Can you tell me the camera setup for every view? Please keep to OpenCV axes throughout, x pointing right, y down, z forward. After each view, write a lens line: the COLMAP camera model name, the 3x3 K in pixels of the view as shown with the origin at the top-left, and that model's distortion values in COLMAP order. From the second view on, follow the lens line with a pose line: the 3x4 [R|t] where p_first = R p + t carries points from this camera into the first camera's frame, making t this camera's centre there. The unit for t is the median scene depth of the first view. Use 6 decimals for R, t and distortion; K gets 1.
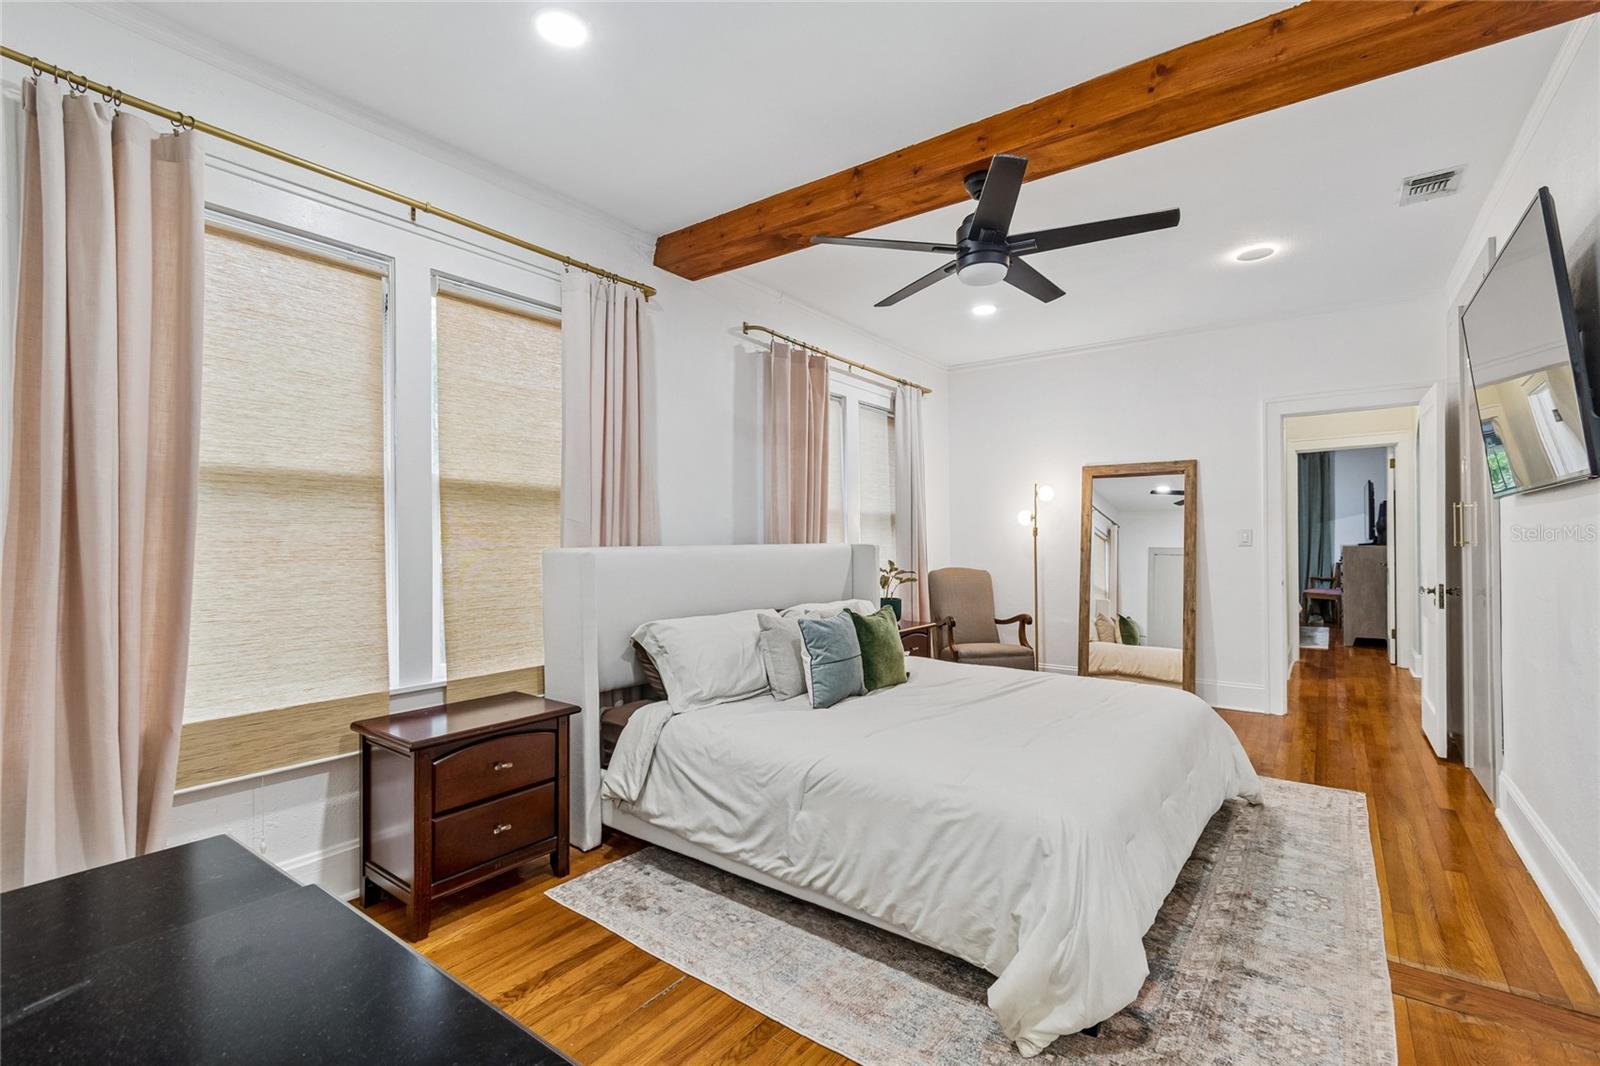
lens RADIAL K [[716.2, 0, 810.2], [0, 716.2, 535.4], [0, 0, 1]] dist [0.000986, -0.000612]
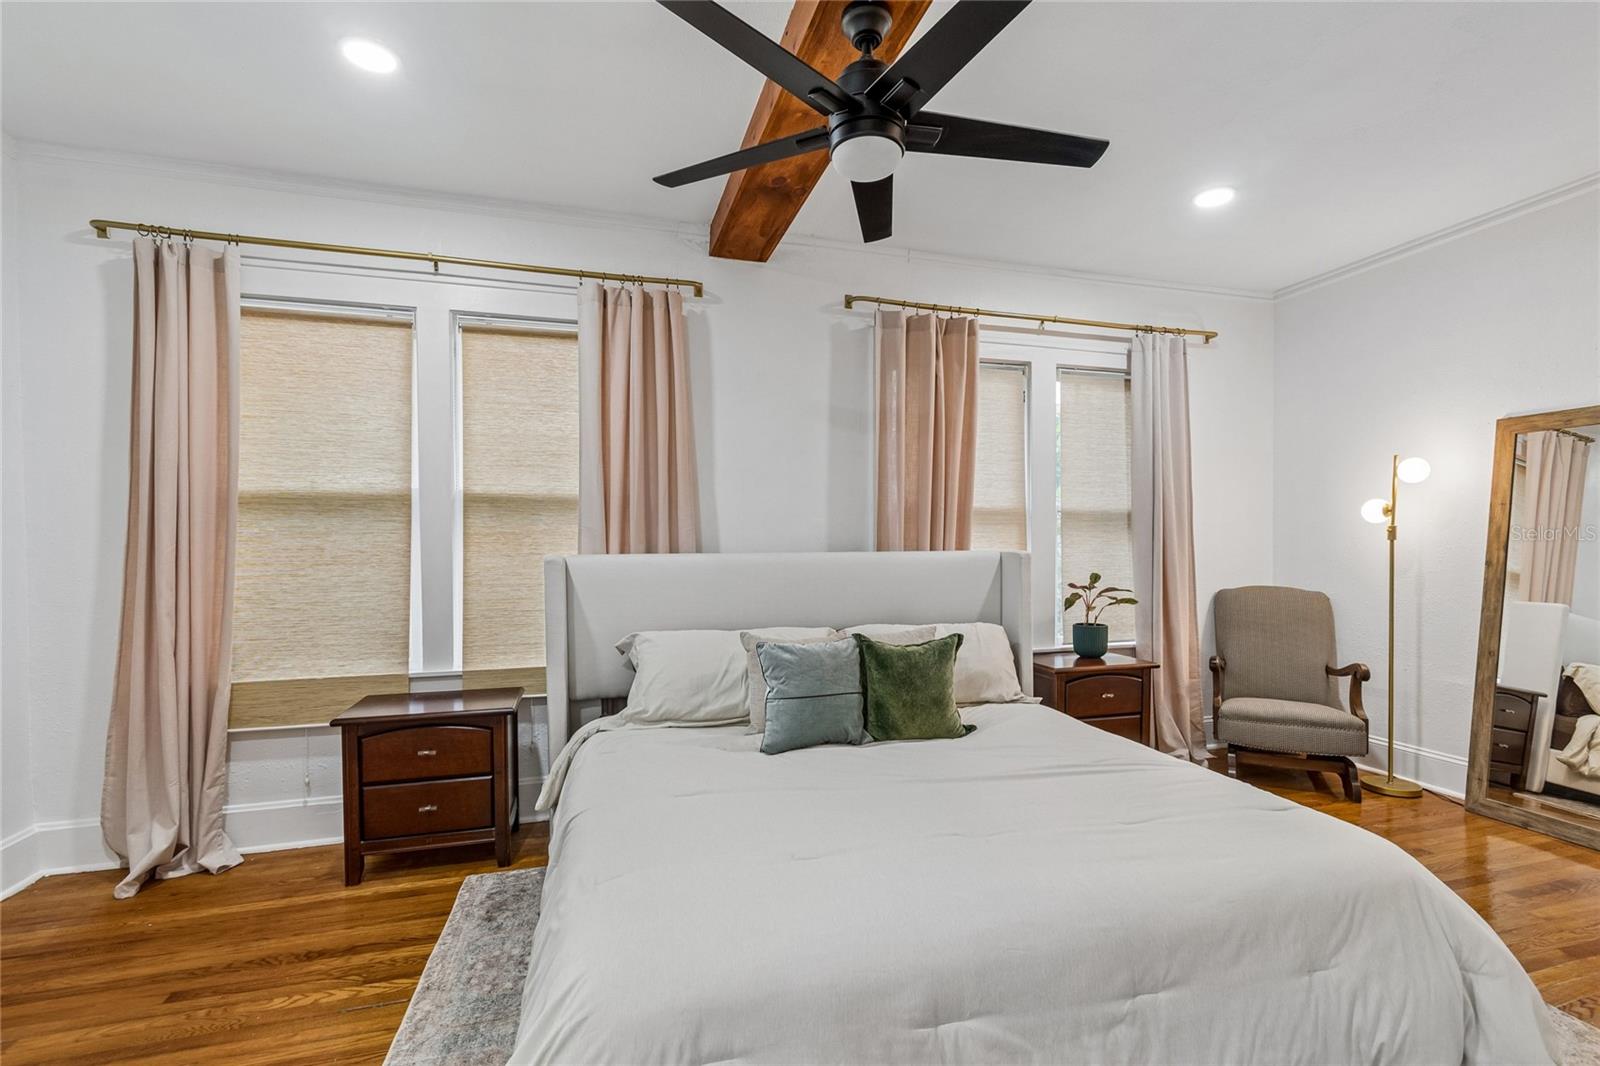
lens RADIAL K [[724.2, 0, 802.6], [0, 724.2, 557.8], [0, 0, 1]] dist [0.000712, -0.000330]
pose [[0.796095, 0.012309, -0.605046, 0.606704], [0.004314, 0.999652, 0.026014, -0.004743], [0.605156, -0.023320, 0.795765, 0.401532]]
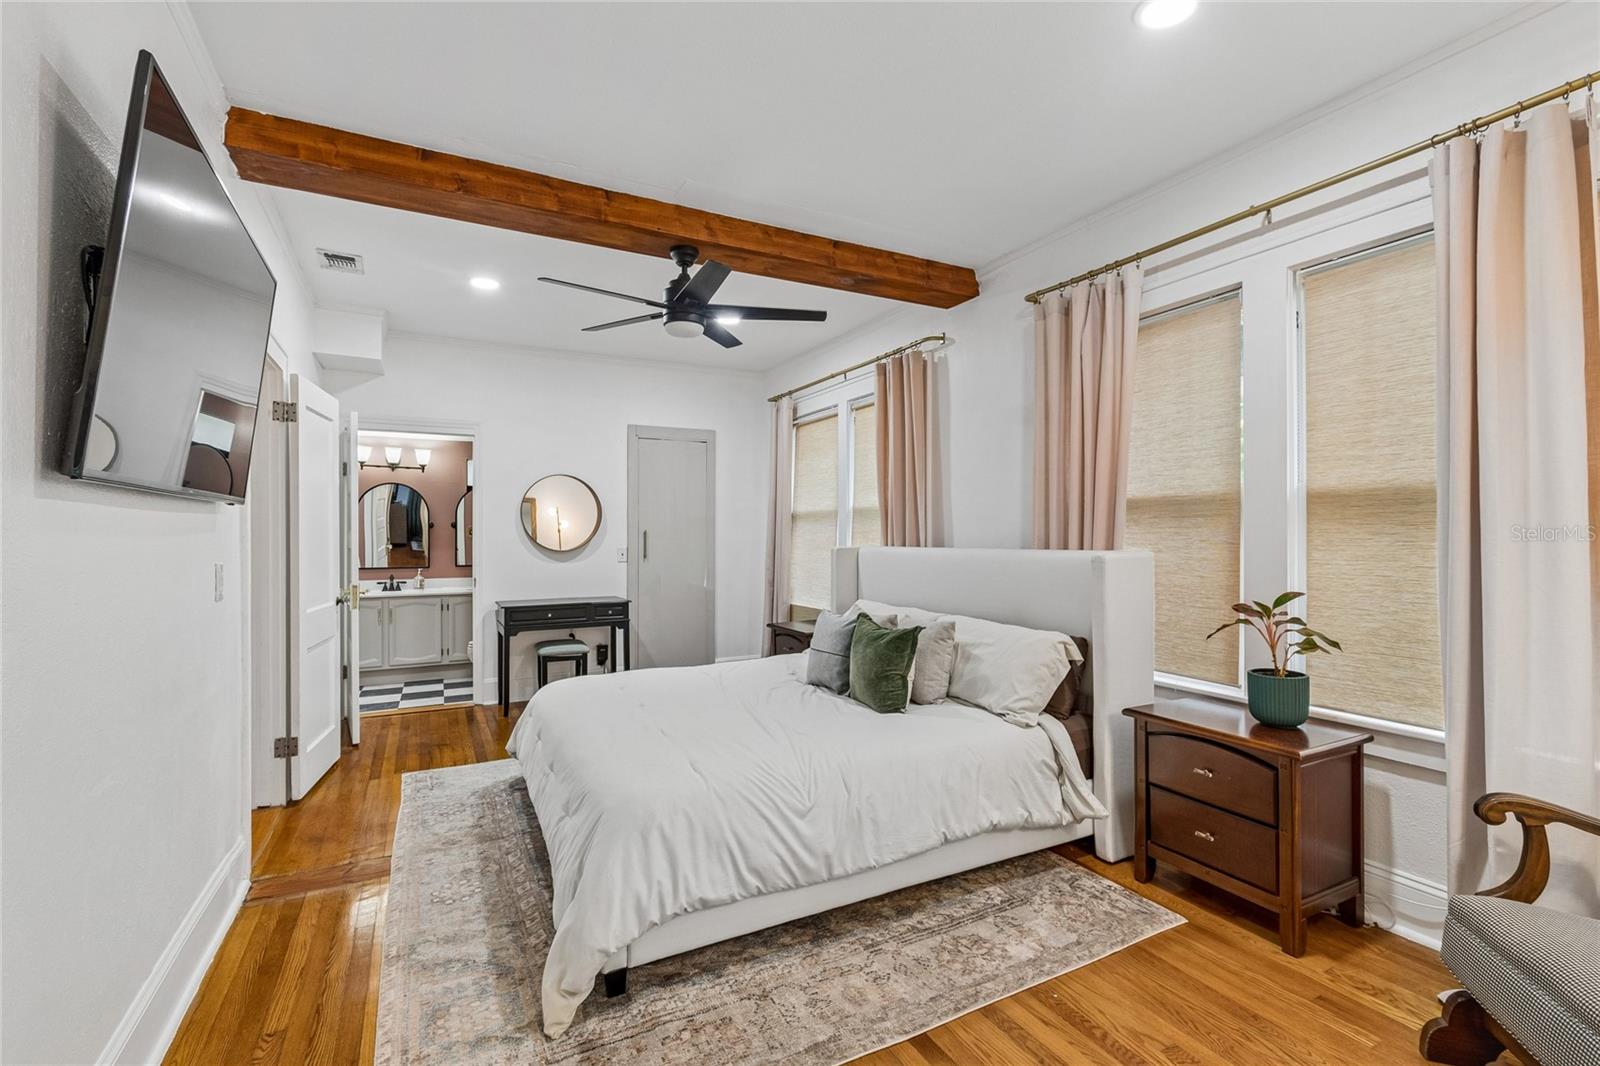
lens RADIAL K [[711.6, 0, 800.0], [0, 711.6, 533.0], [0, 0, 1]] dist [0.000924, 0.000521]
pose [[-0.436056, 0.007912, -0.899885, 1.232590], [0.015158, 0.999884, 0.001446, -0.018841], [0.899792, -0.013010, -0.436126, 1.685316]]
